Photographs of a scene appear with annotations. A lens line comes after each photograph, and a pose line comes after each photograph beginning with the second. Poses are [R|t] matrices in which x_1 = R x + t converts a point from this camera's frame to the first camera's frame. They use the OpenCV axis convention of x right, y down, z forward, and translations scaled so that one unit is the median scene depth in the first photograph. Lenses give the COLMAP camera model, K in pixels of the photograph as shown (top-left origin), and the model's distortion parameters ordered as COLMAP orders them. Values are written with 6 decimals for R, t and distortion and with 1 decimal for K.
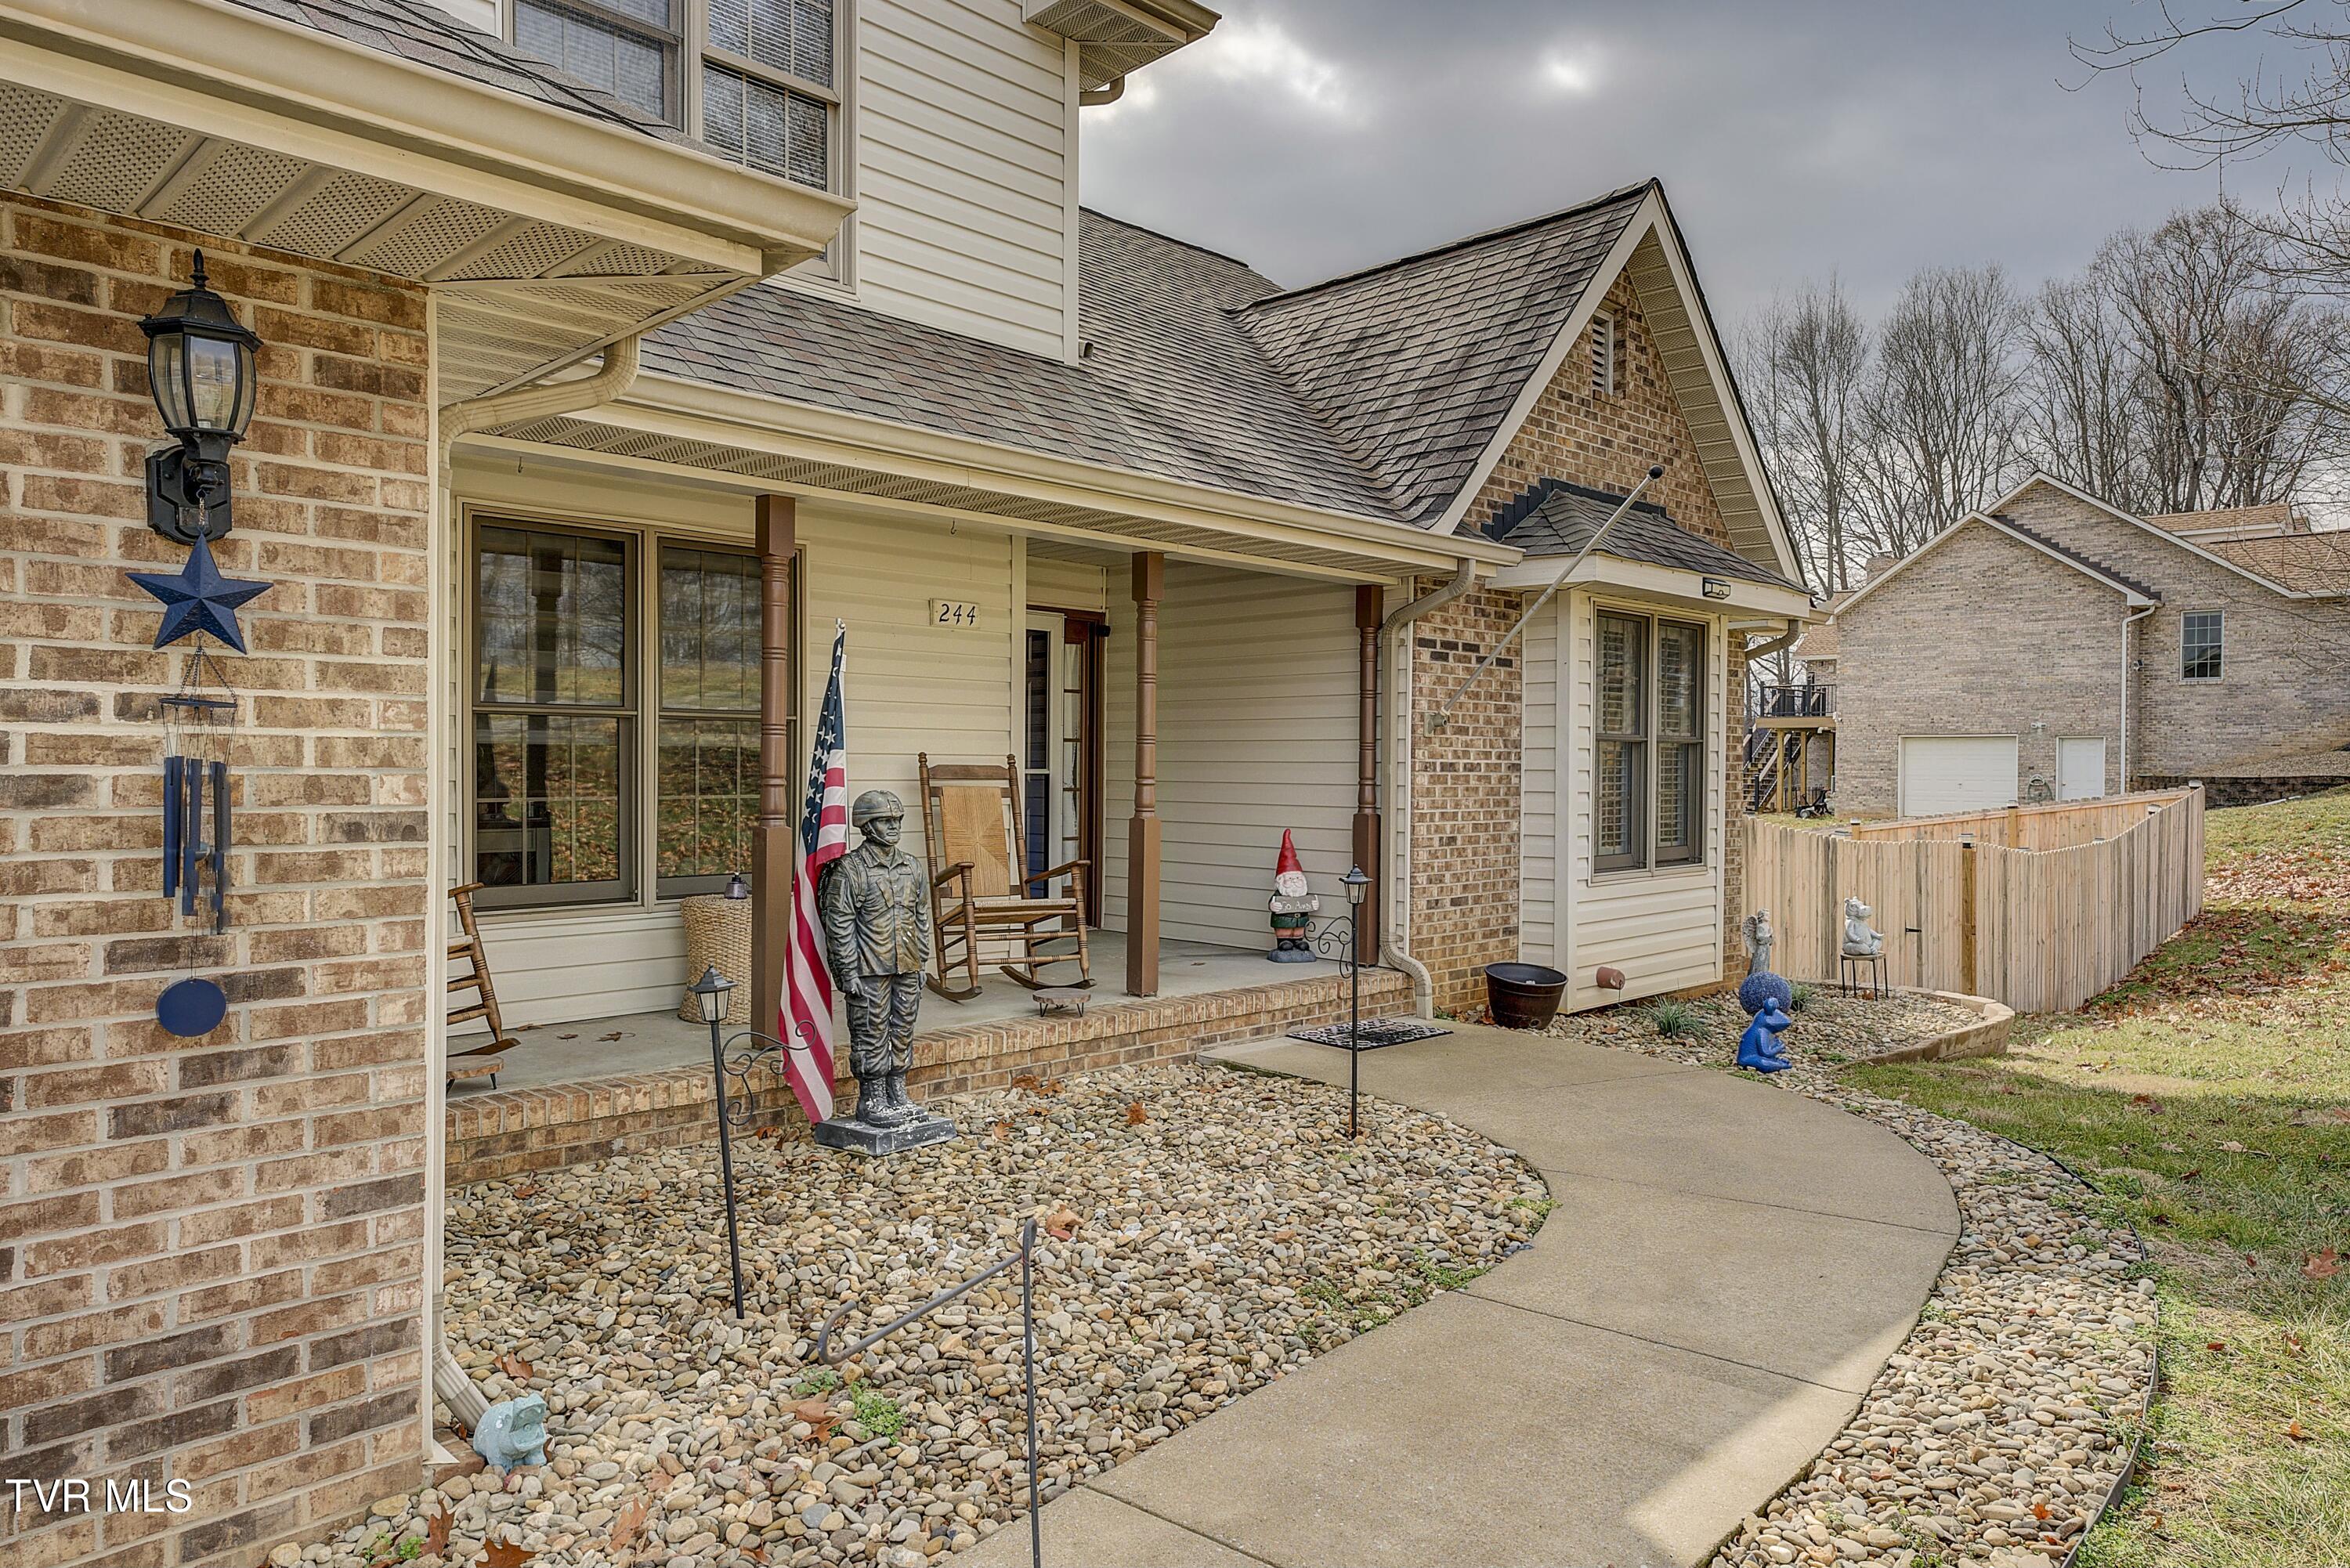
lens RADIAL K [[1449.6, 0, 1195.5], [0, 1449.6, 783.2], [0, 0, 1]] dist [0.006442, -0.000340]
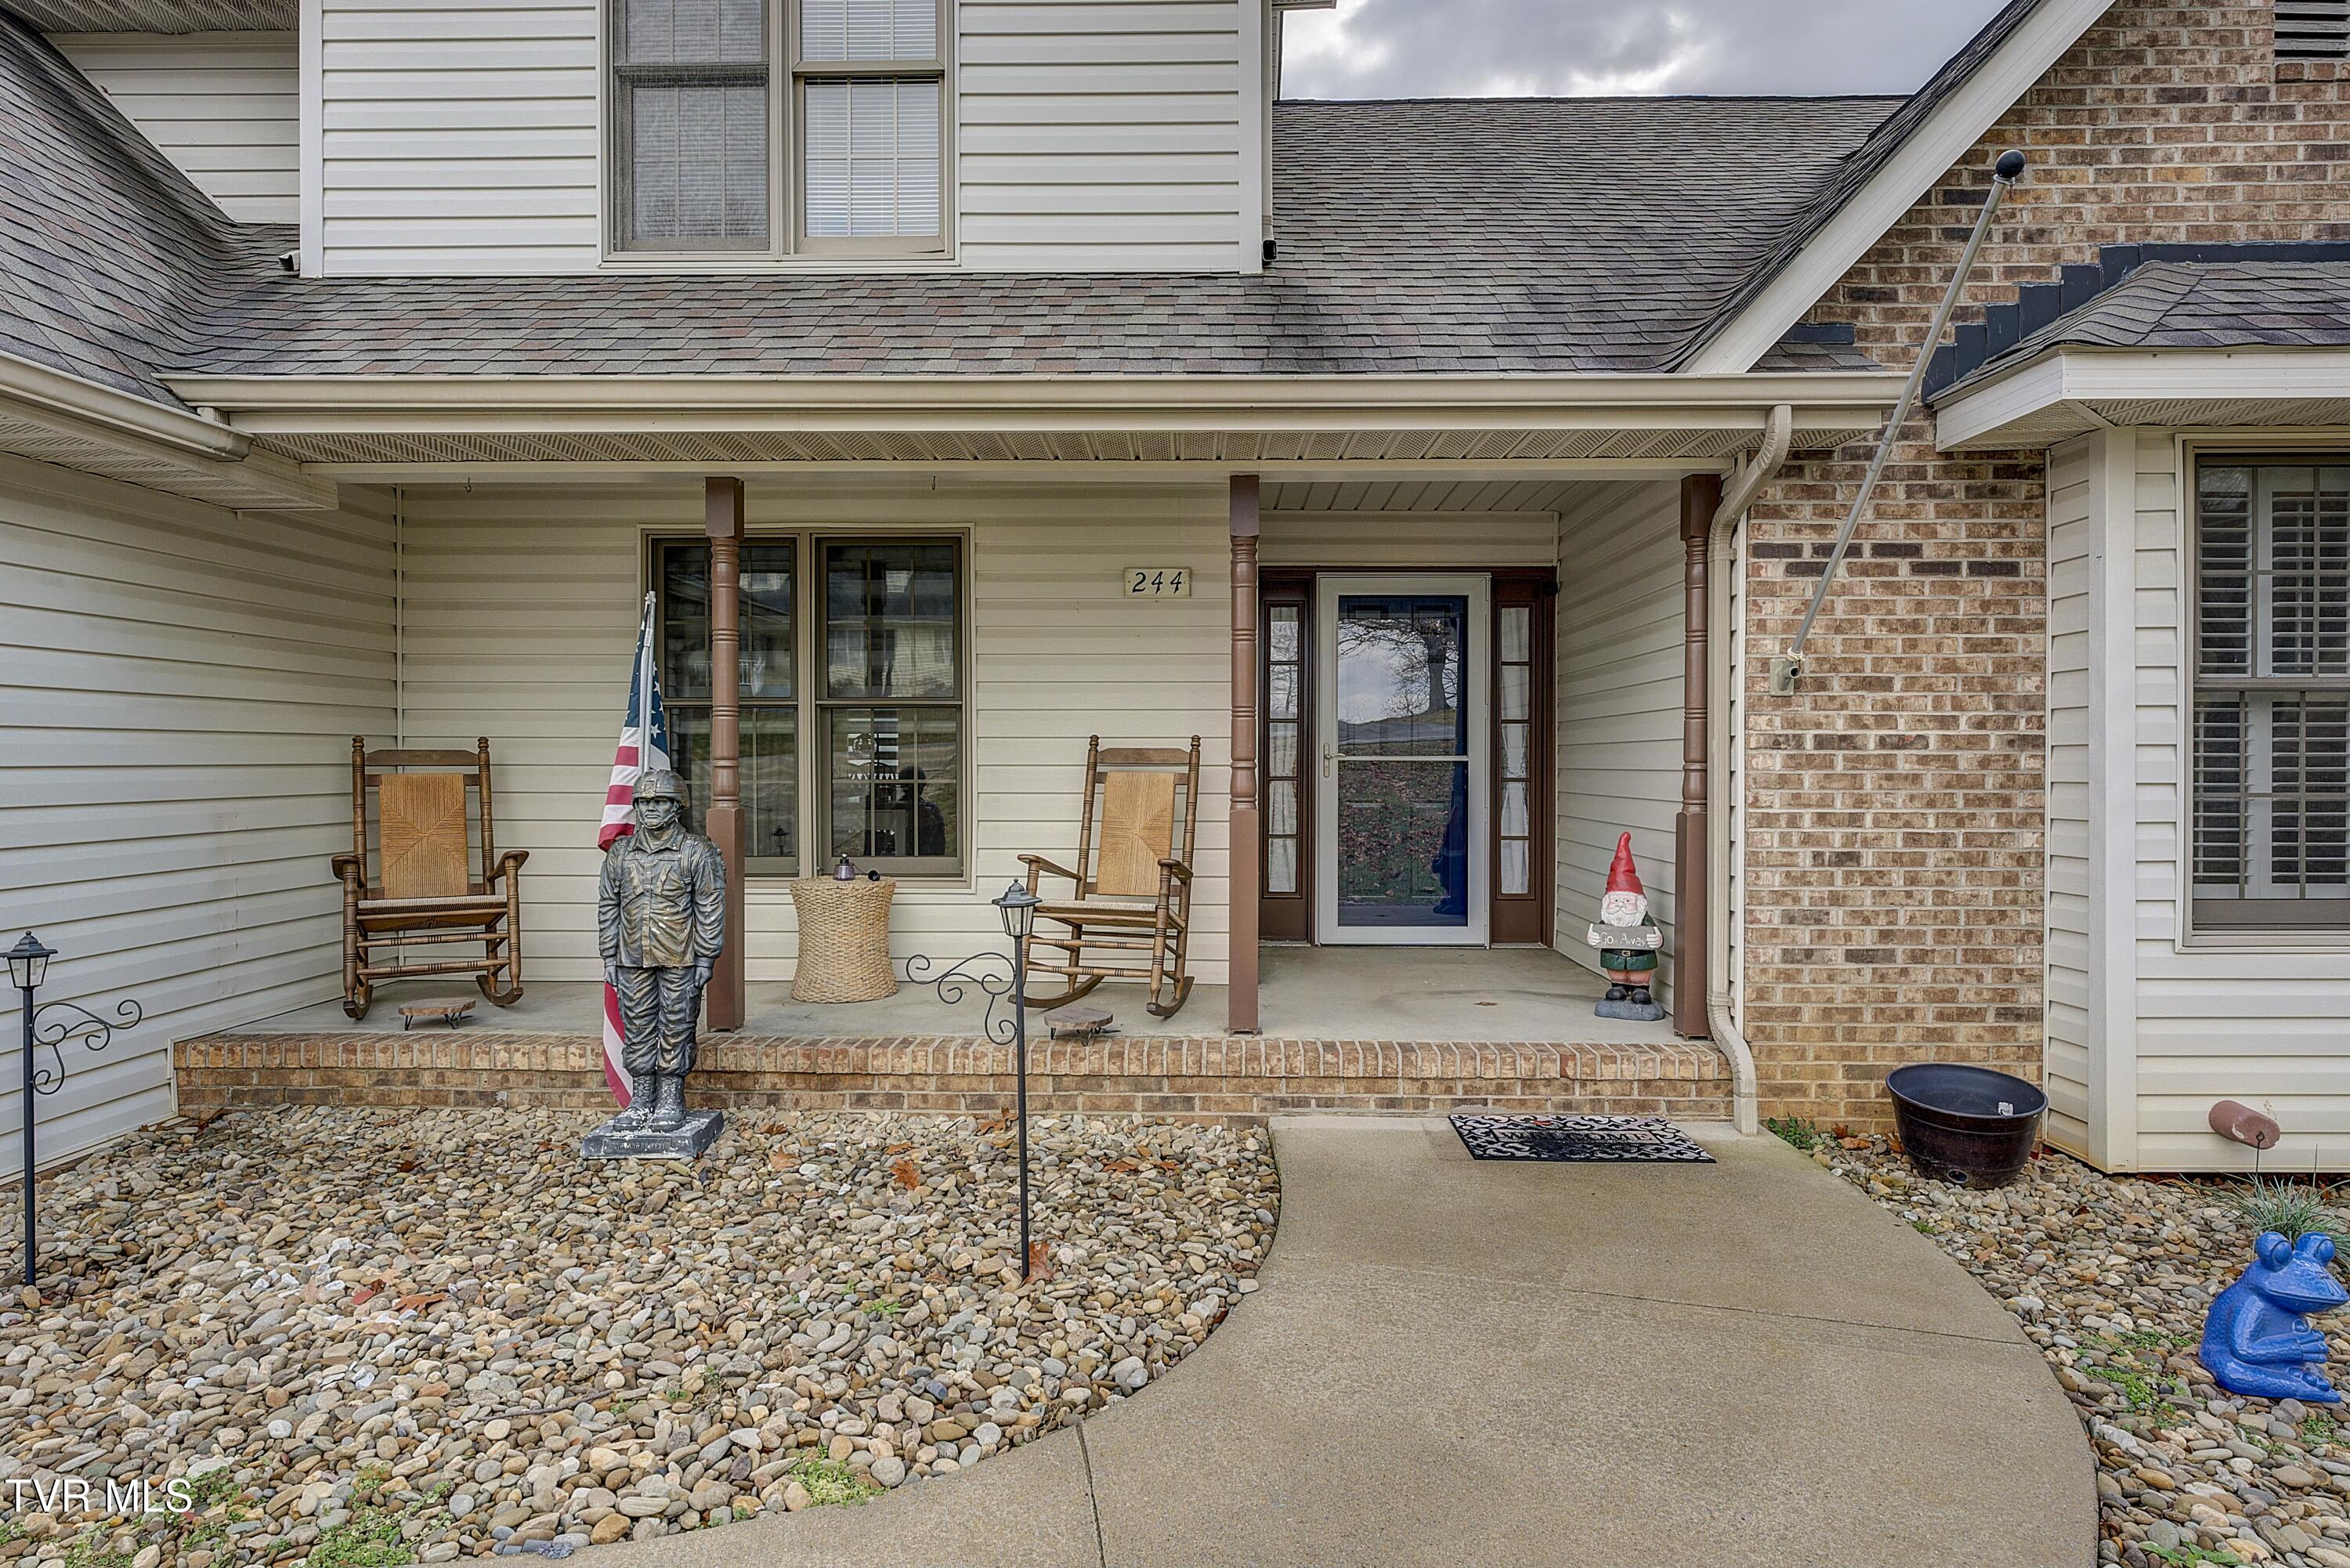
lens RADIAL K [[1274.1, 0, 1171.3], [0, 1274.1, 774.9], [0, 0, 1]] dist [-0.003015, -0.000235]
pose [[0.701180, -0.001257, -0.712984, 0.373962], [-0.003368, 0.999981, -0.005075, 0.007138], [0.712977, 0.005960, 0.701162, 0.408890]]
